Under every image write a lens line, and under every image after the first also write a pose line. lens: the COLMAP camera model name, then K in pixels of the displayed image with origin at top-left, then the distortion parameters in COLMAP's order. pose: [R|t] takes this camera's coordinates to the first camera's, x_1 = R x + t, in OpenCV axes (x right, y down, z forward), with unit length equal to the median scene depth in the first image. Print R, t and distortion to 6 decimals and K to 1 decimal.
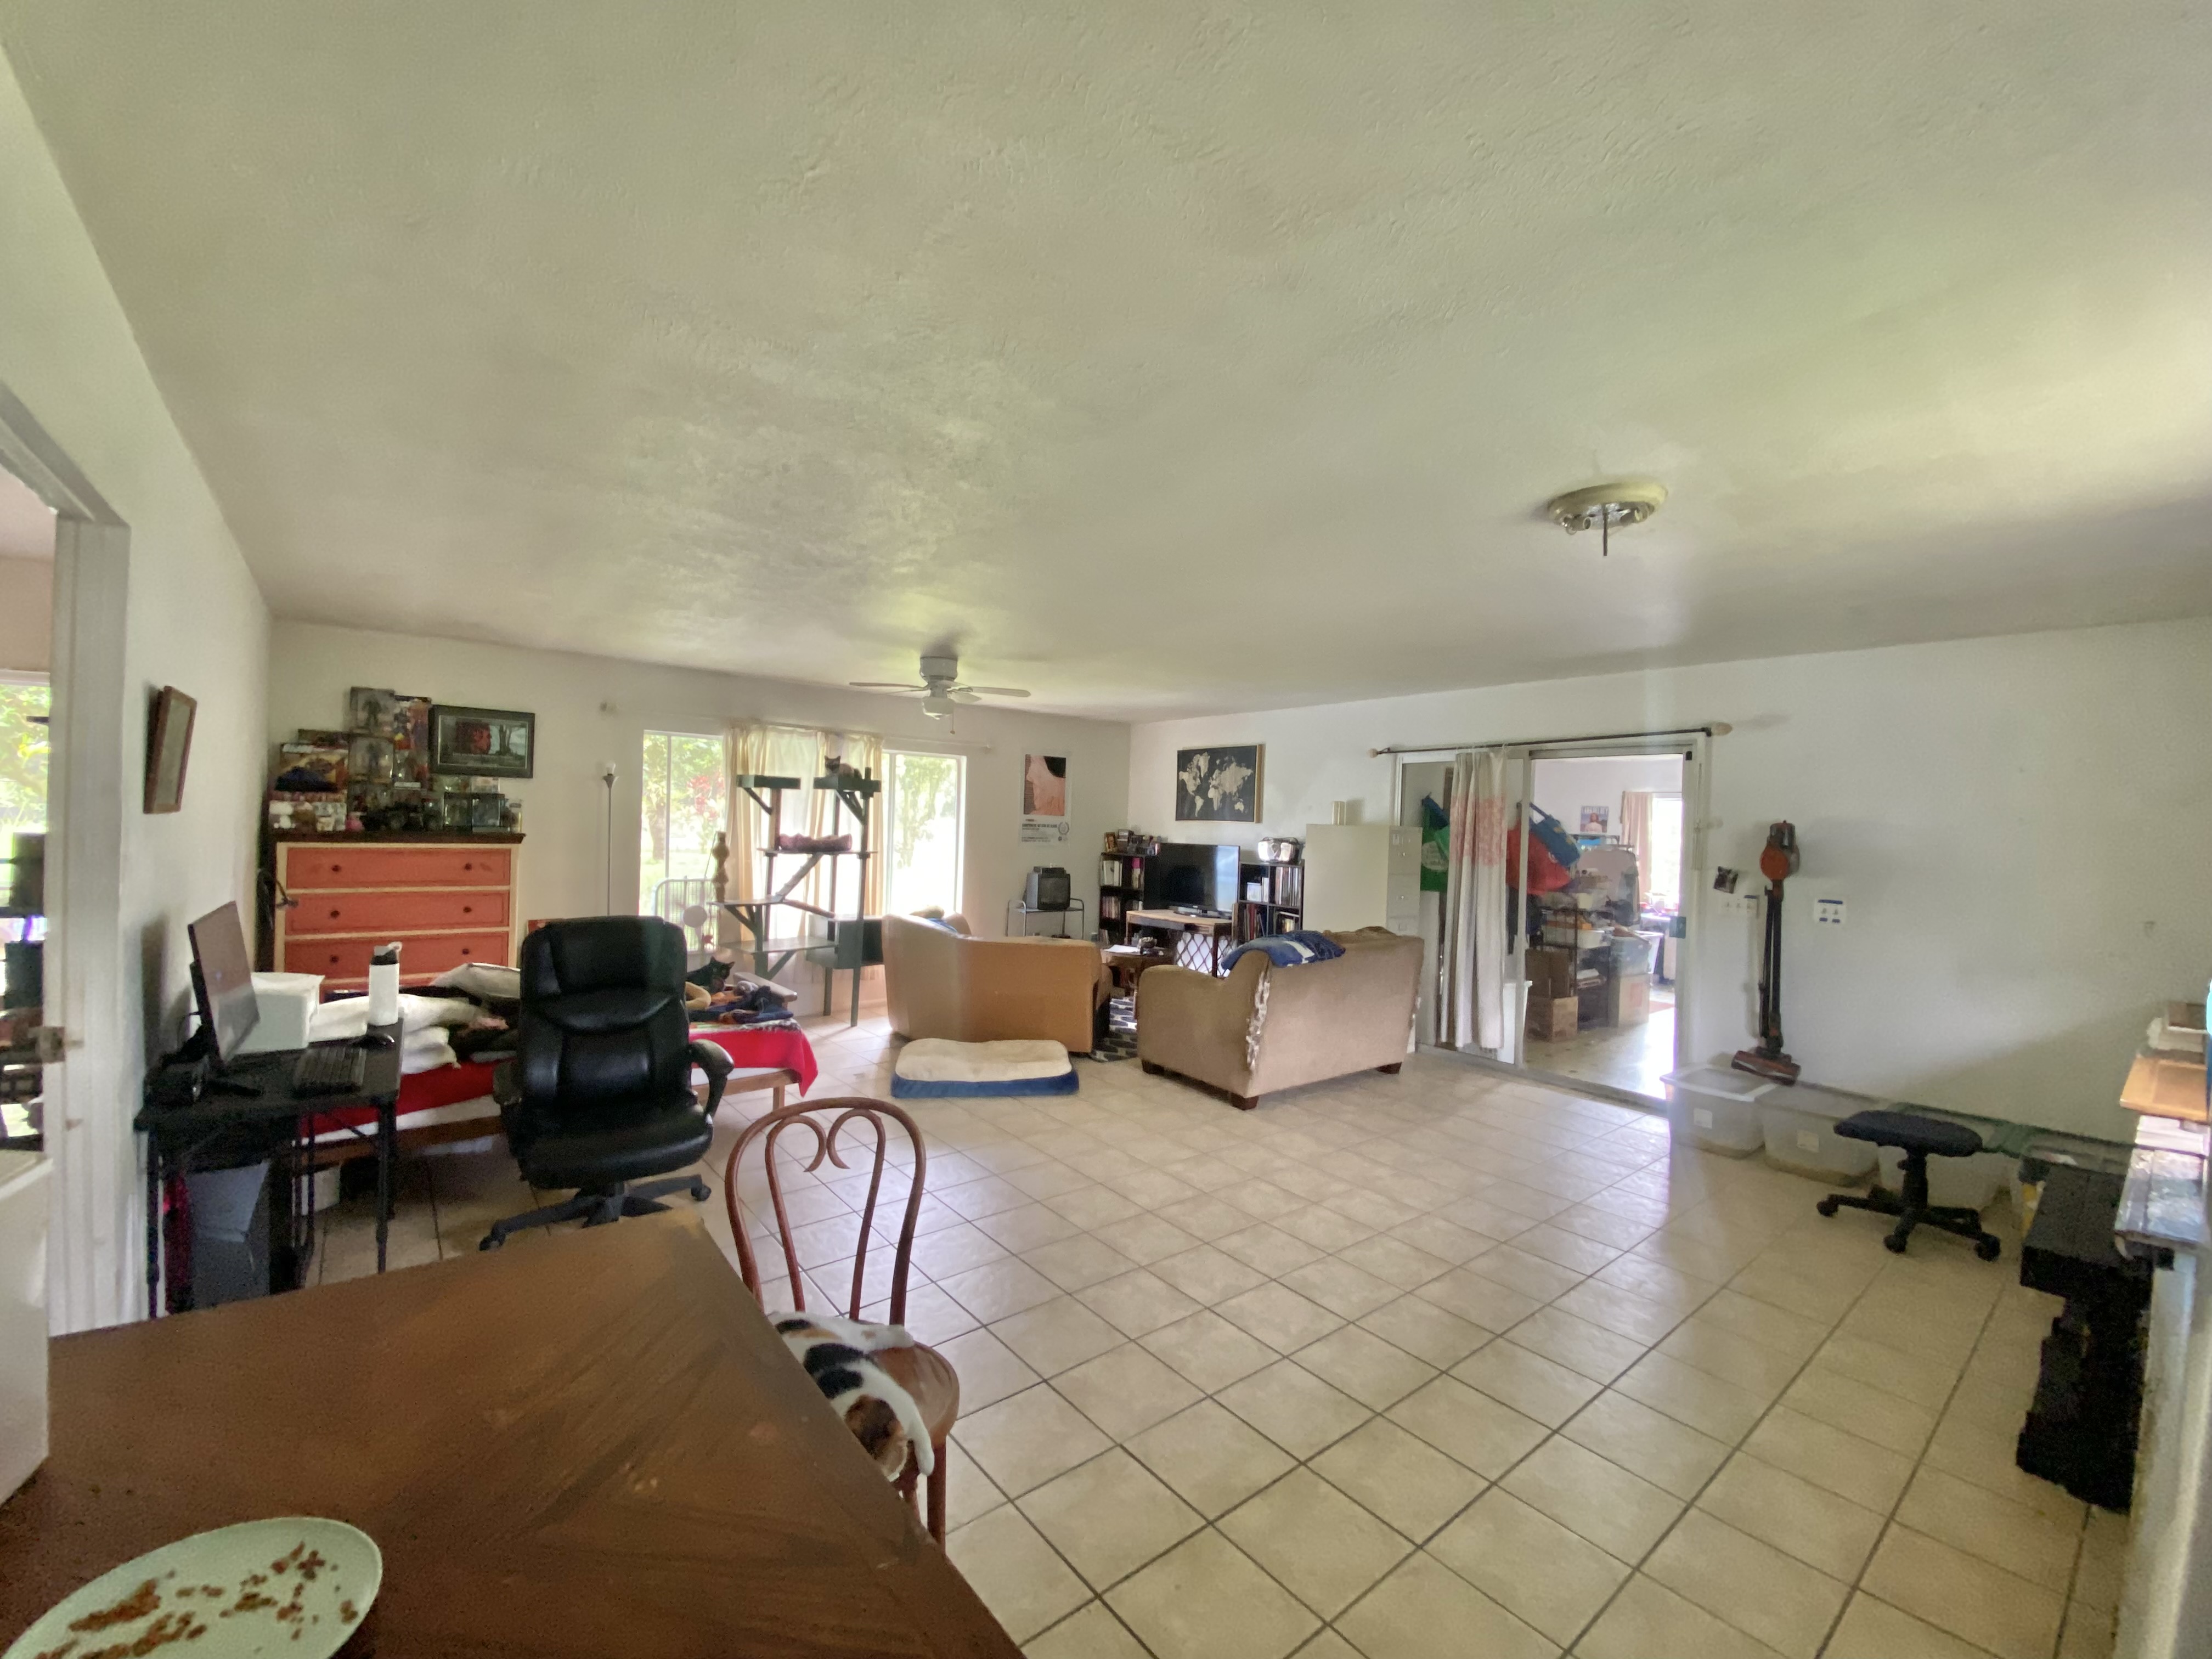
lens RADIAL K [[892.6, 0, 1103.0], [0, 892.6, 832.9], [0, 0, 1]] dist [-0.014792, -0.005990]
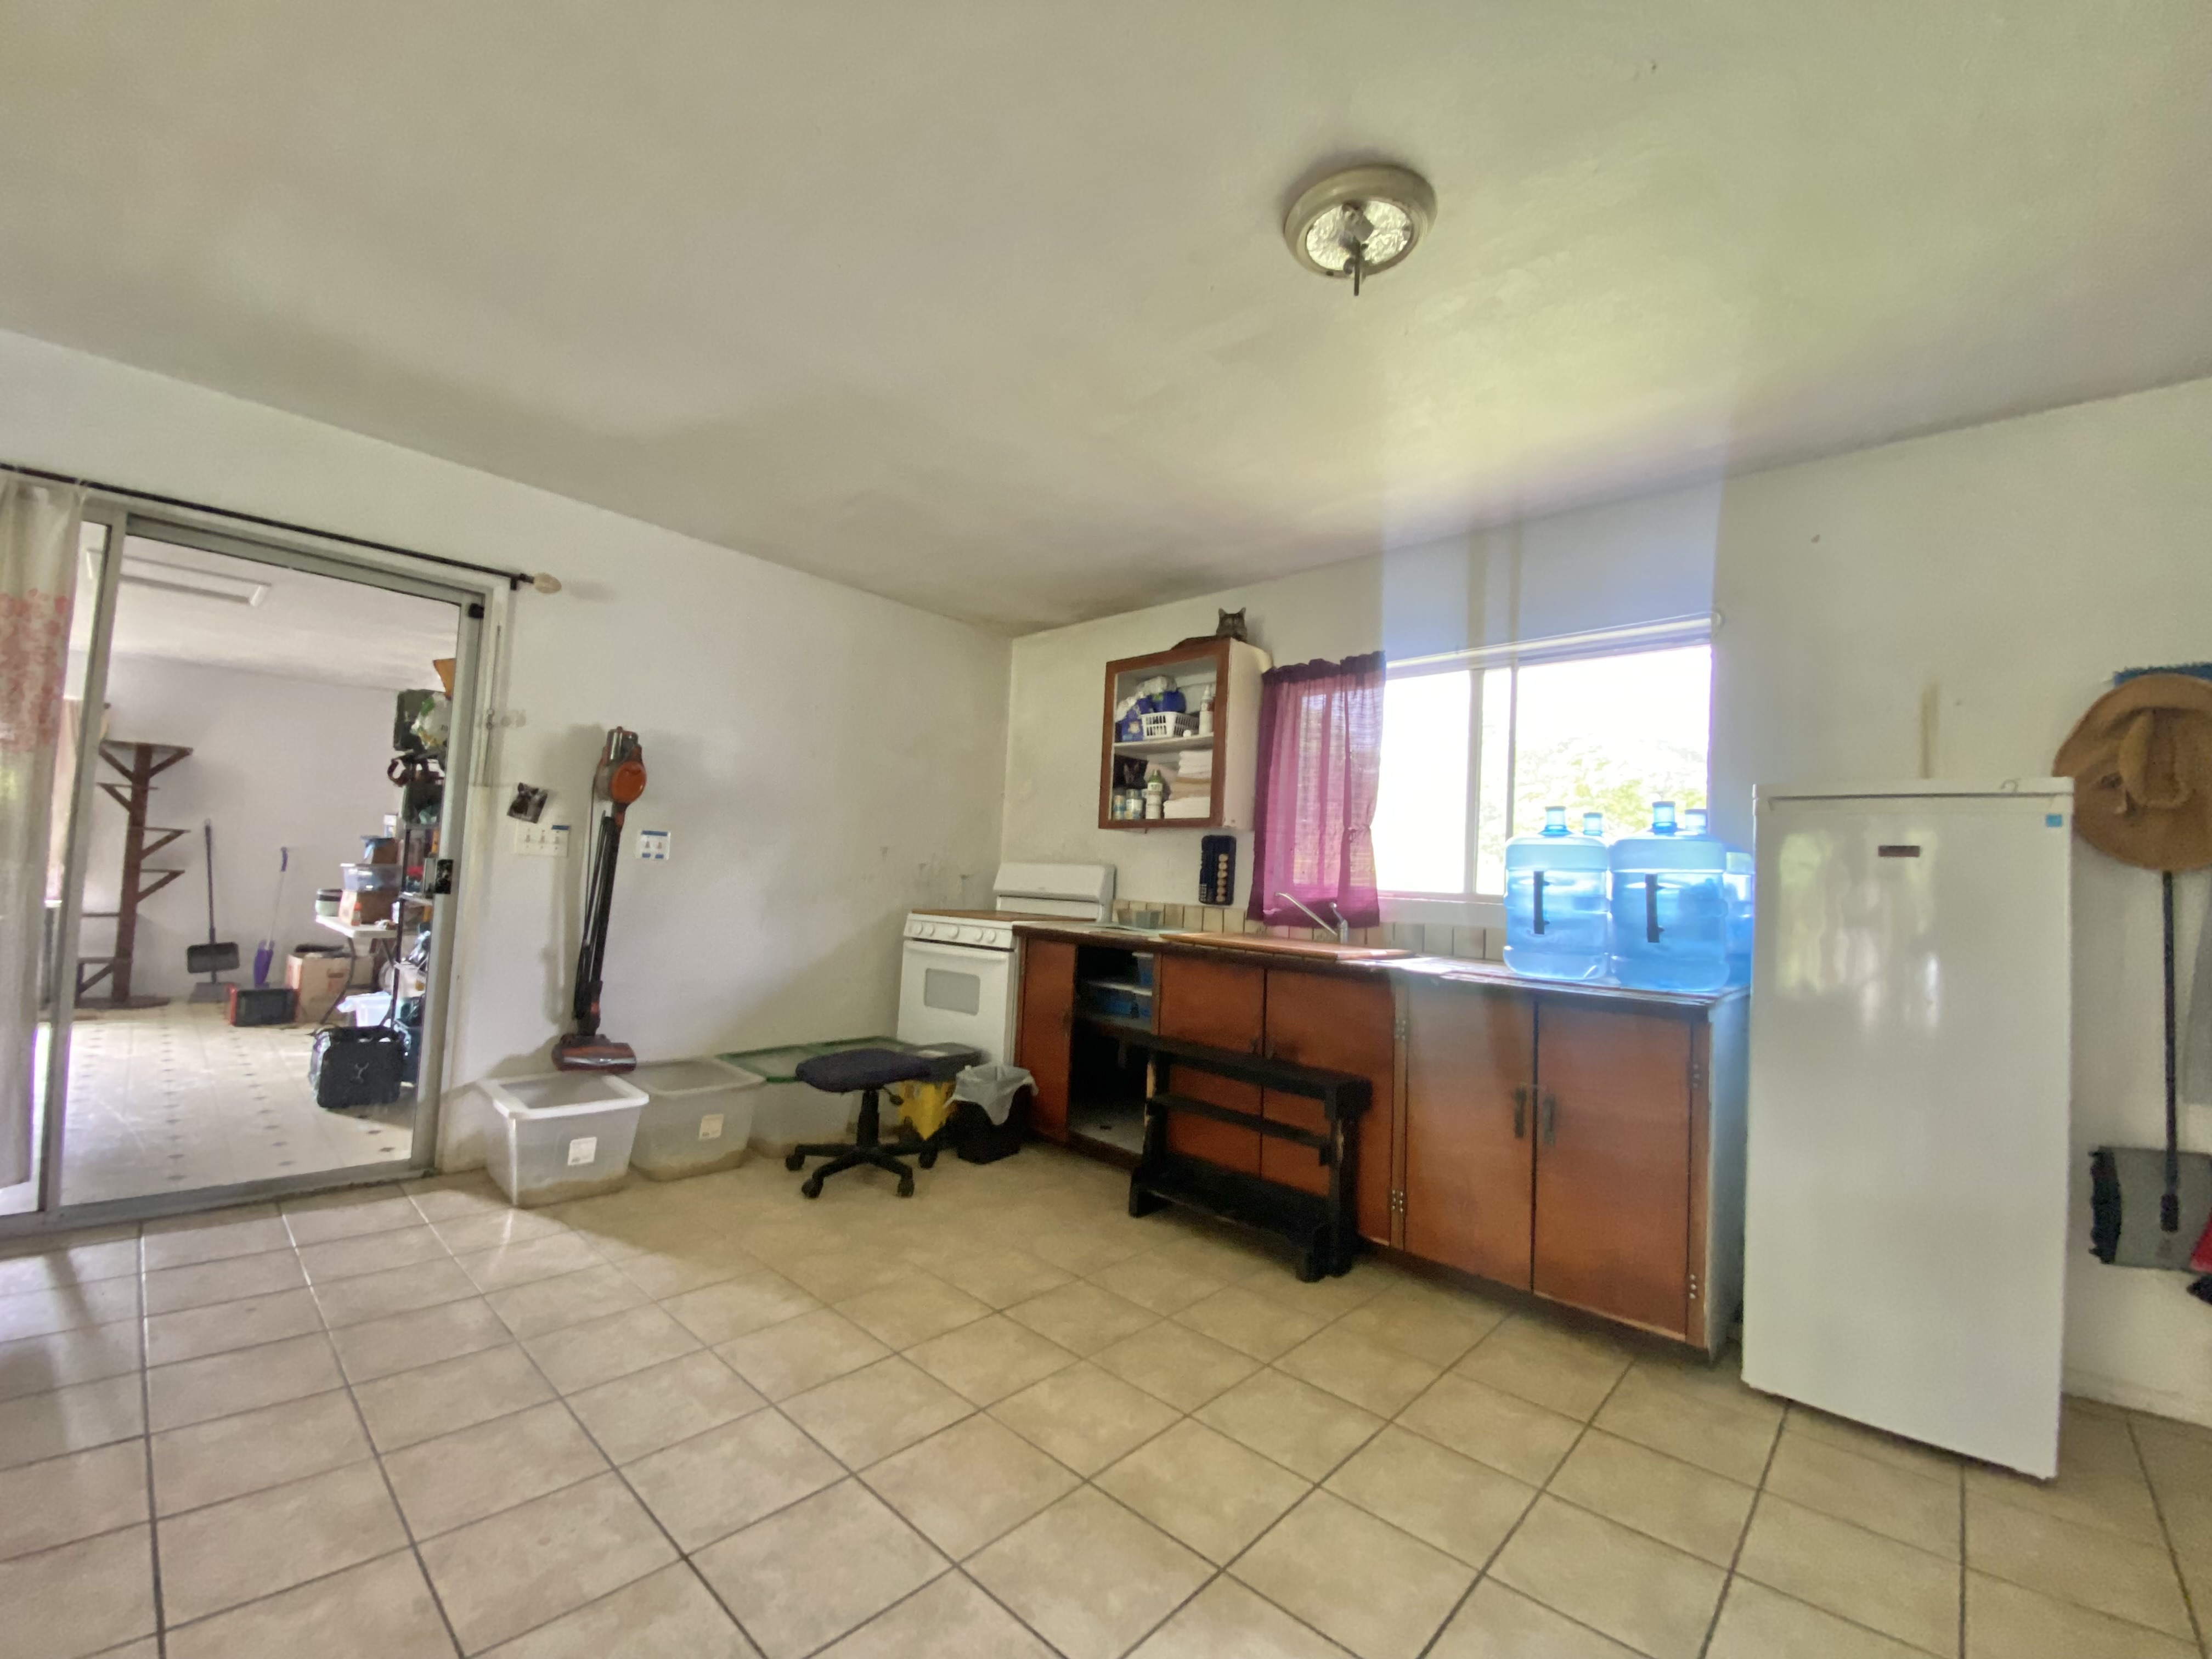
lens RADIAL K [[892.6, 0, 1101.2], [0, 892.6, 839.5], [0, 0, 1]] dist [-0.014792, -0.005990]
pose [[-0.142005, 0.016517, 0.989728, -0.041535], [-0.039870, 0.998954, -0.022392, 0.080099], [-0.989063, -0.042640, -0.141198, 0.664573]]
